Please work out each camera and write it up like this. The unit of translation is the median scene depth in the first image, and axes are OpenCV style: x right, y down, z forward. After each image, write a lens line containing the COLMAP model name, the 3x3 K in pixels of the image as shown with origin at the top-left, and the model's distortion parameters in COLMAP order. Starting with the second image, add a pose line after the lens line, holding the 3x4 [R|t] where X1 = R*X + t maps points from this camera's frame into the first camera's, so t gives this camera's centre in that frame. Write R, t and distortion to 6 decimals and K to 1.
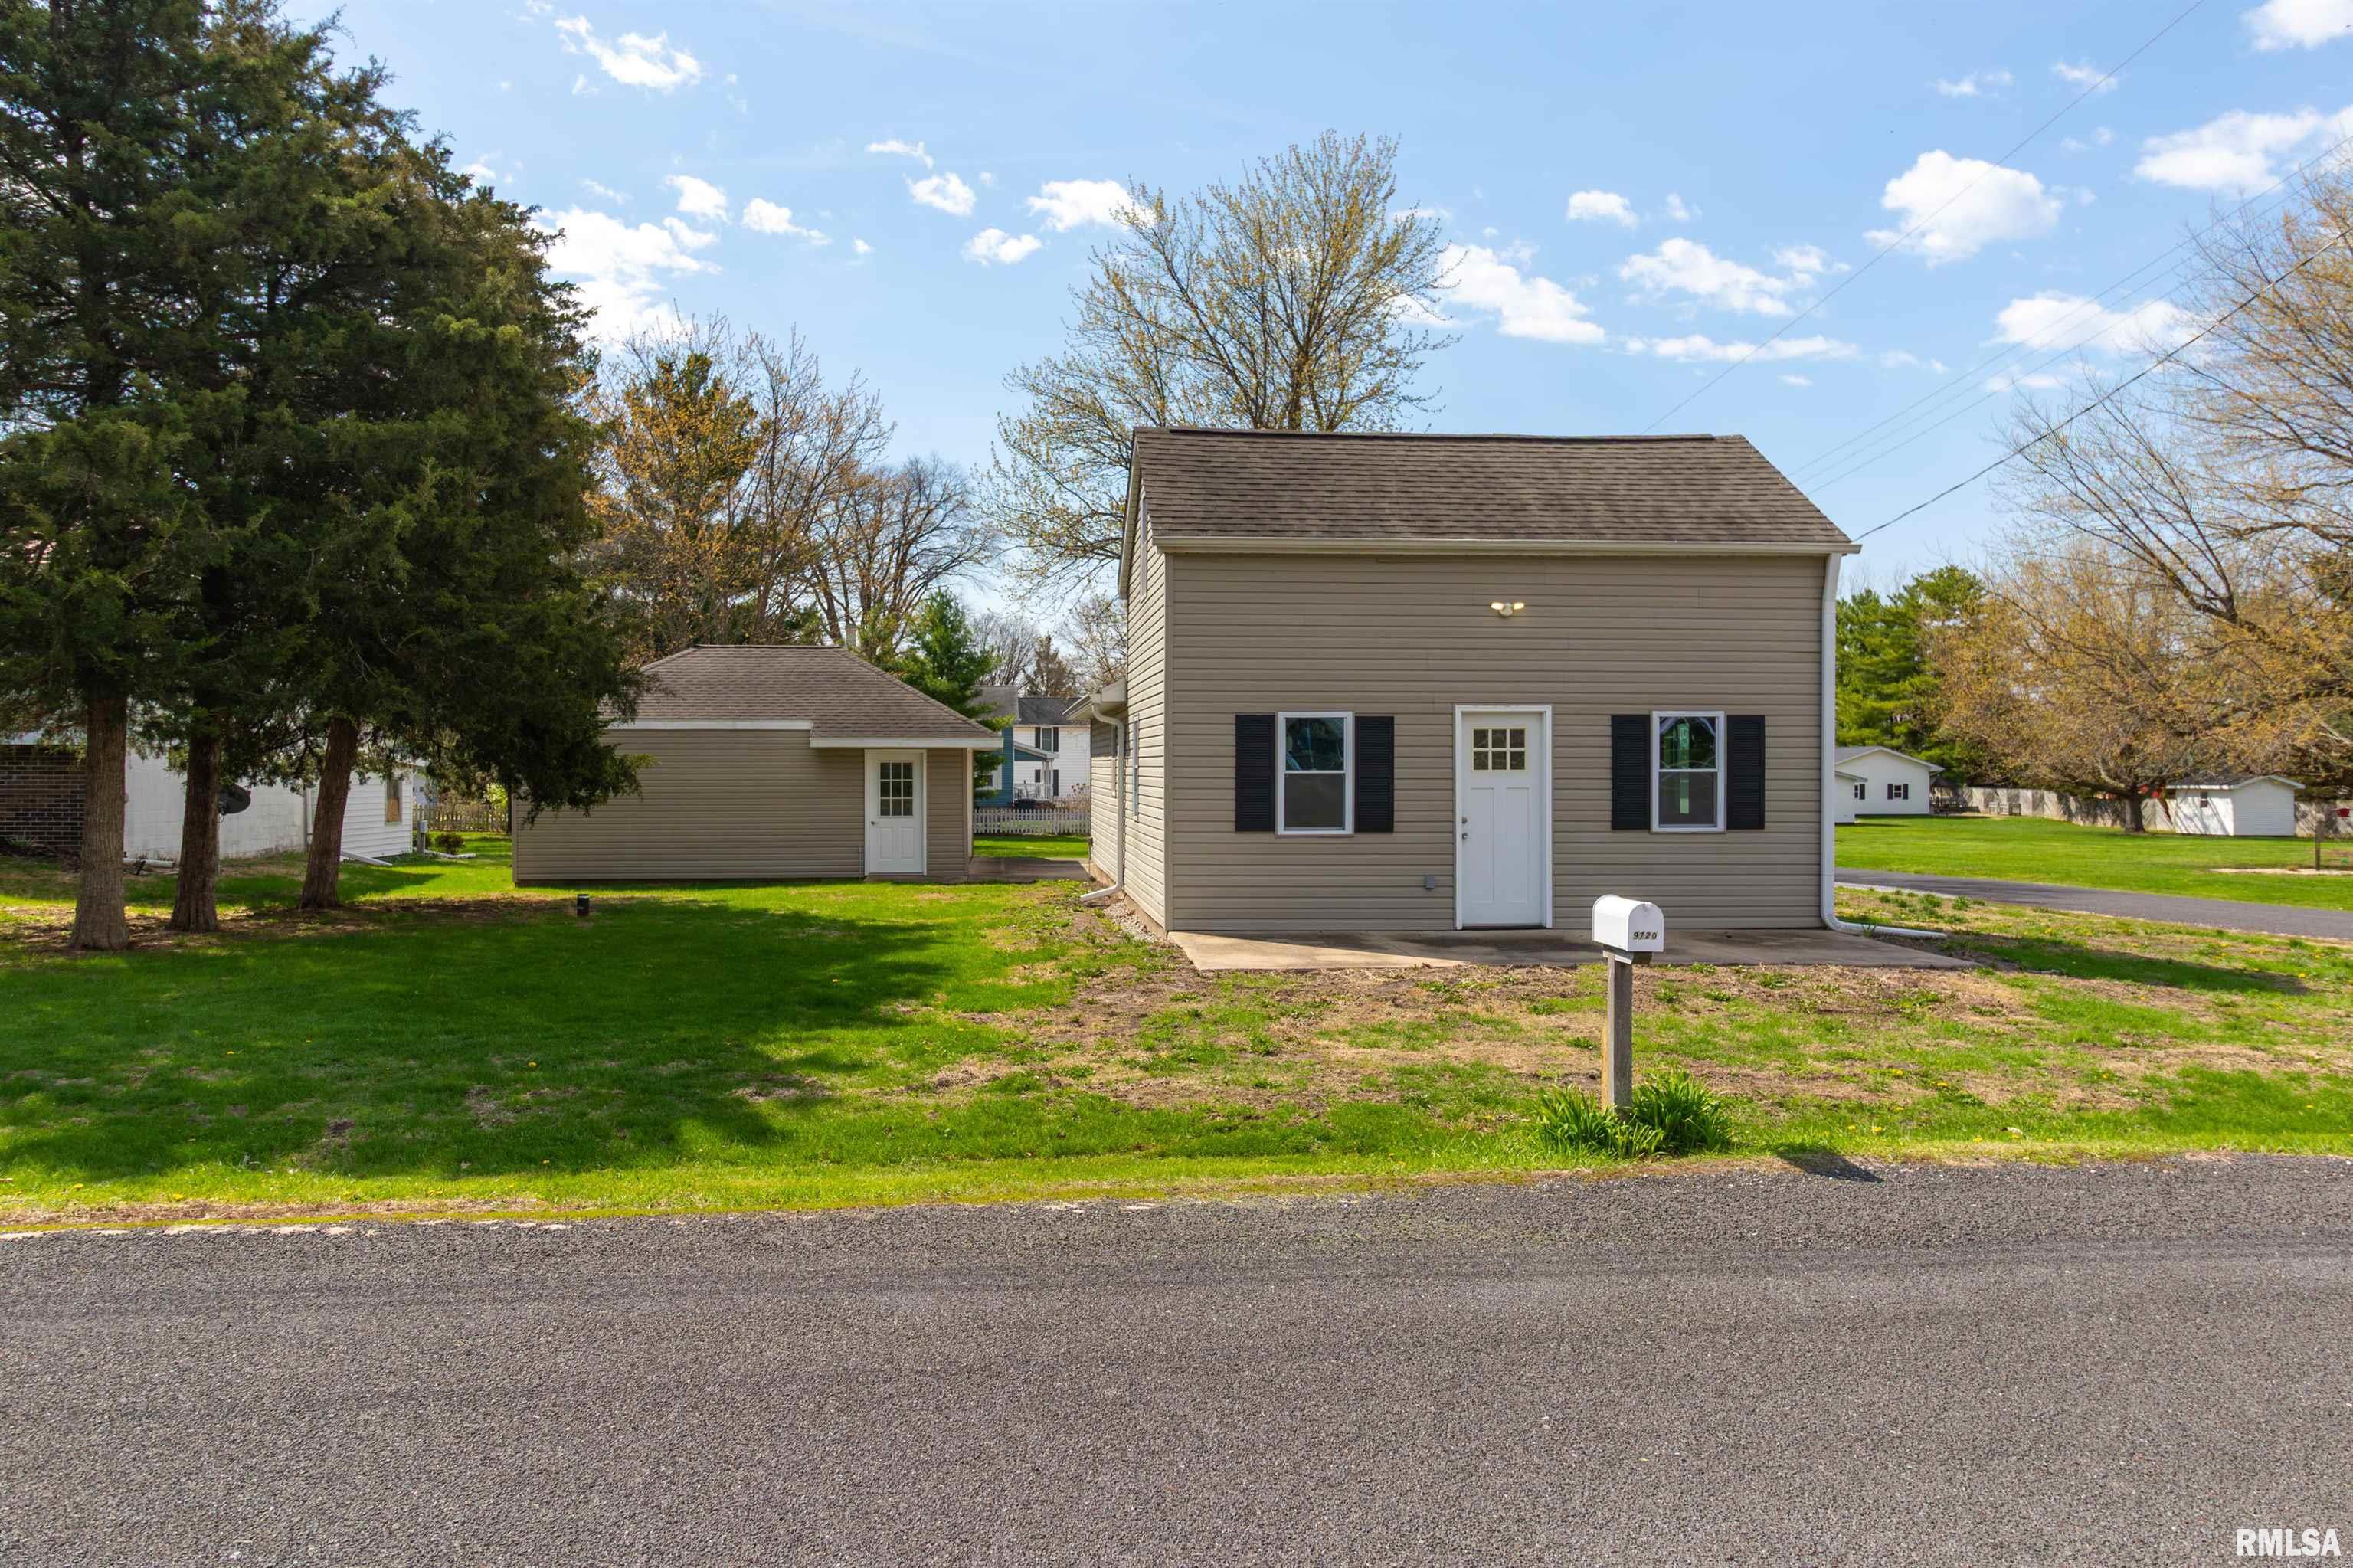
lens RADIAL K [[1608.3, 0, 1183.3], [0, 1608.3, 796.5], [0, 0, 1]] dist [0.013362, 0.004569]
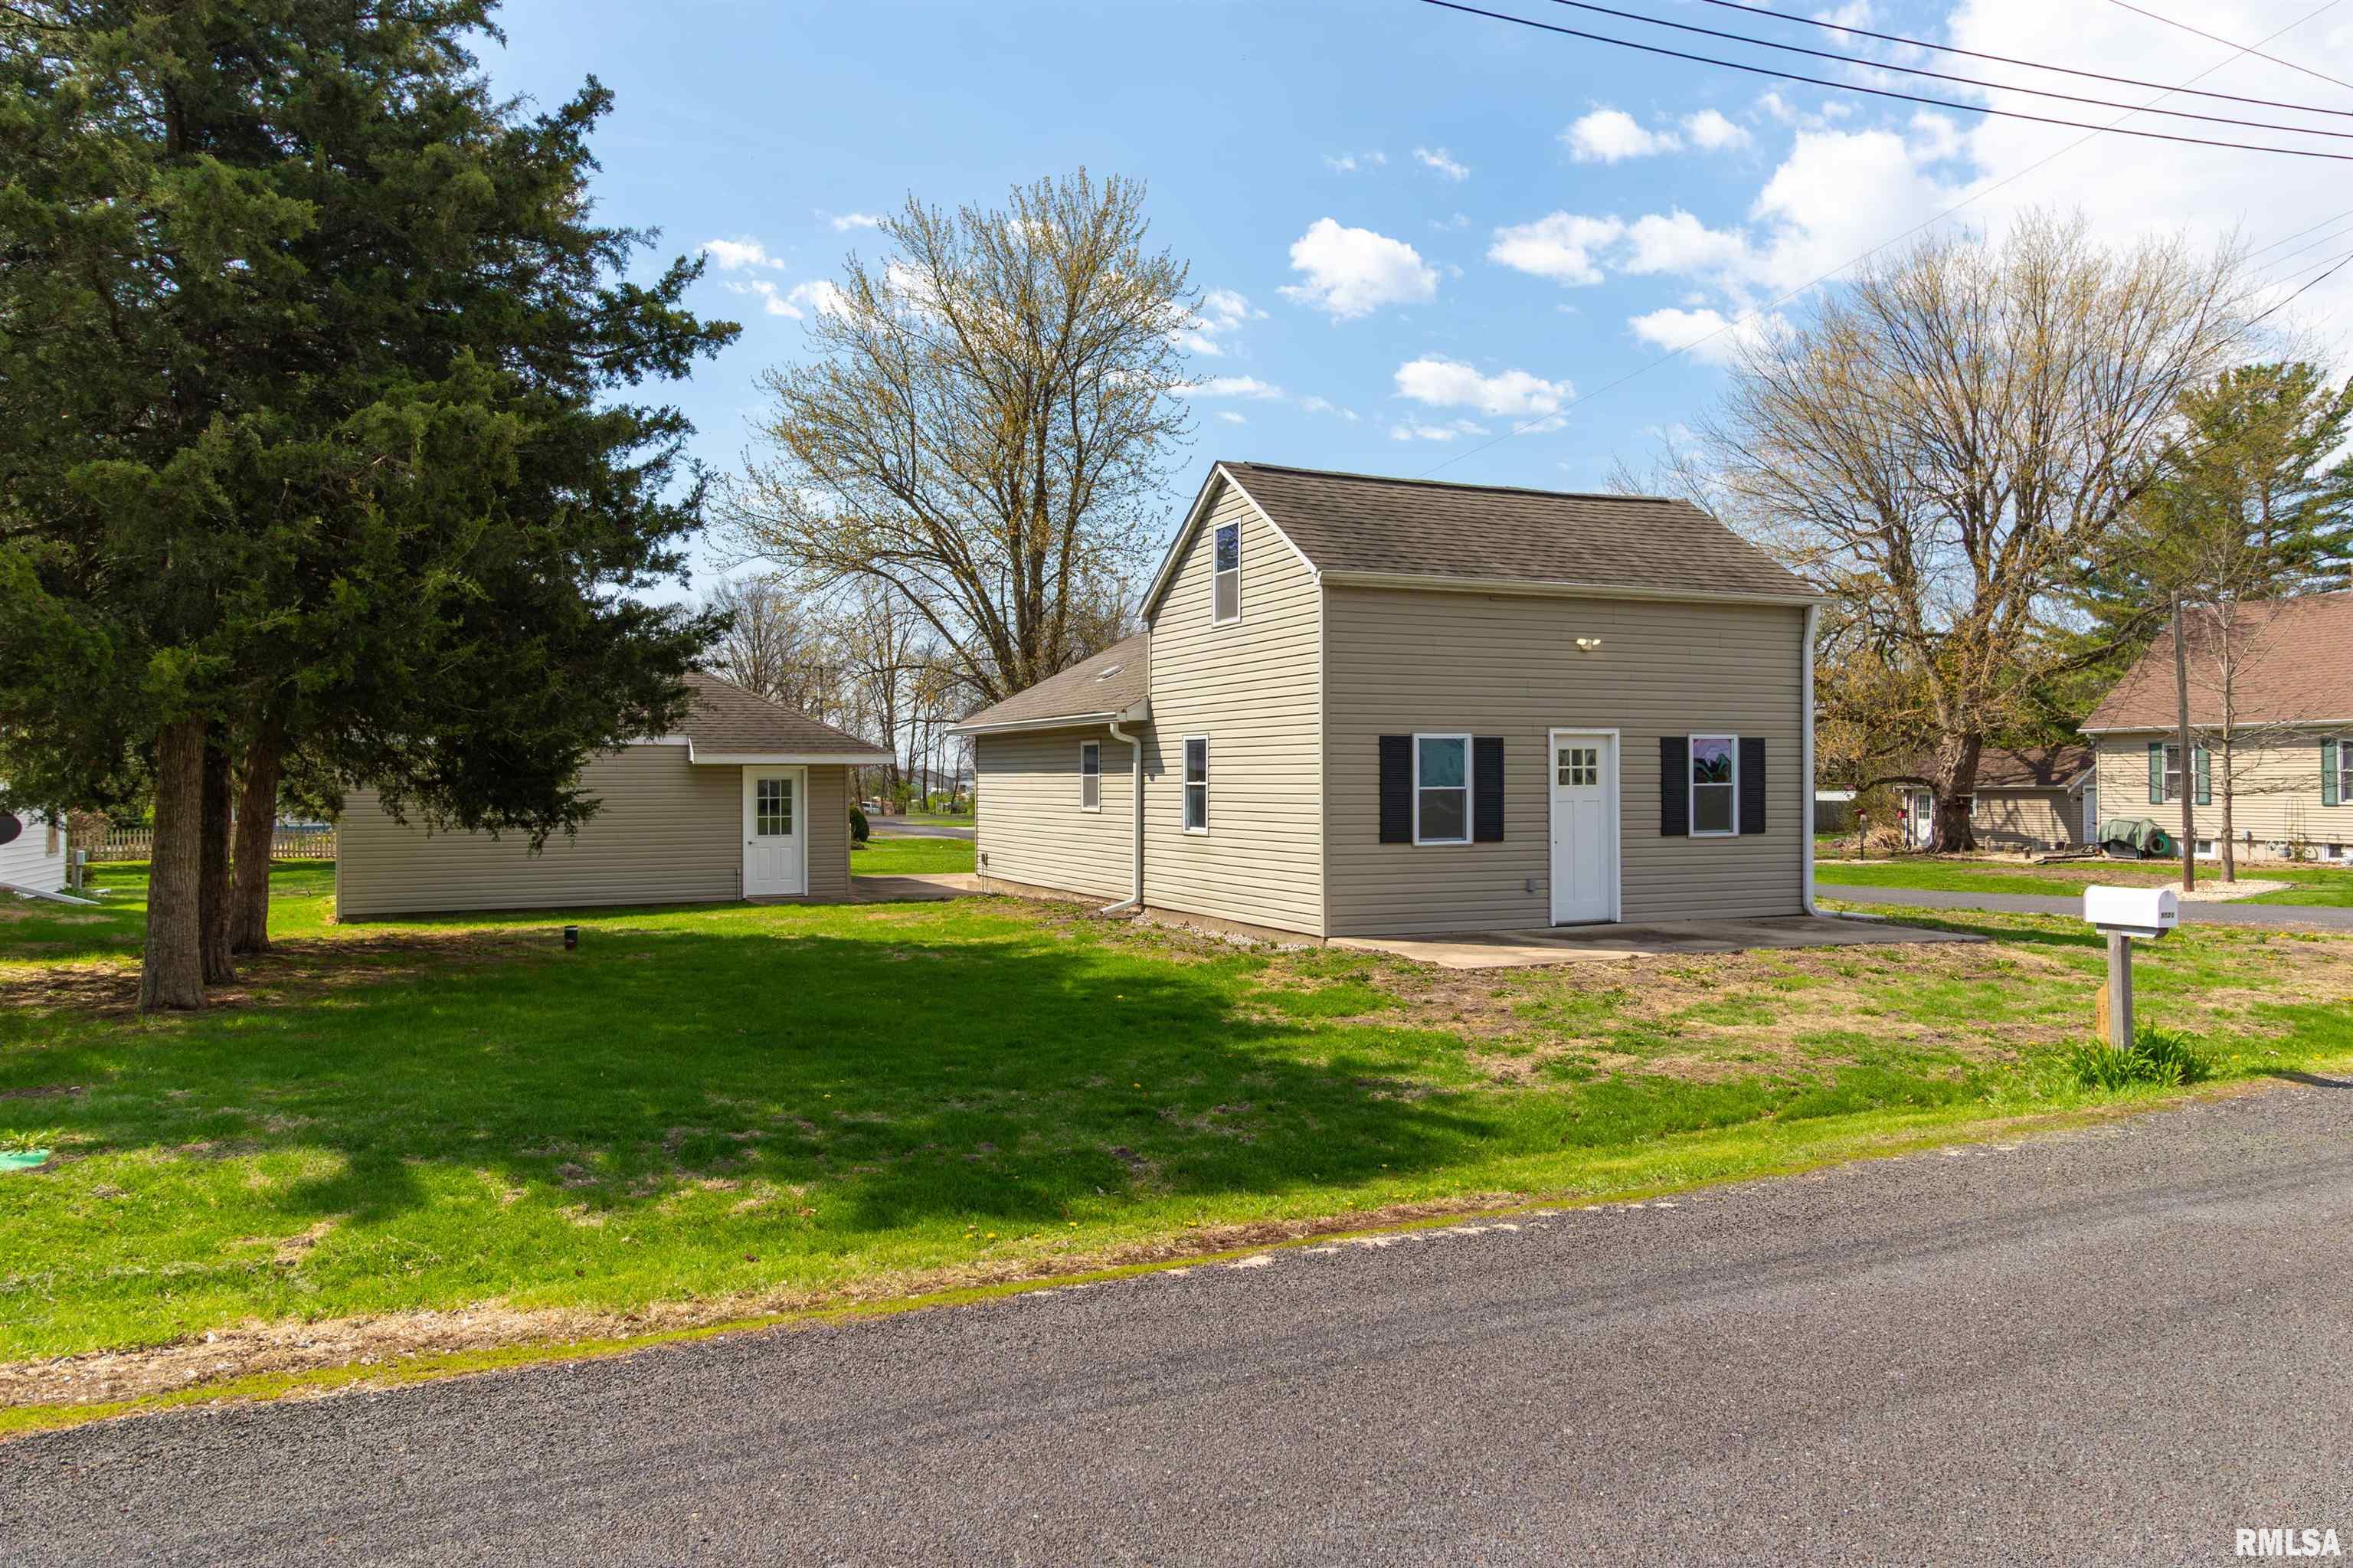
lens RADIAL K [[1608.3, 0, 1197.7], [0, 1608.3, 787.1], [0, 0, 1]] dist [0.013362, 0.004569]
pose [[0.942831, -0.006872, 0.333201, -0.438069], [0.011092, 0.999881, -0.010764, -0.005840], [-0.333087, 0.013844, 0.942795, 0.013706]]
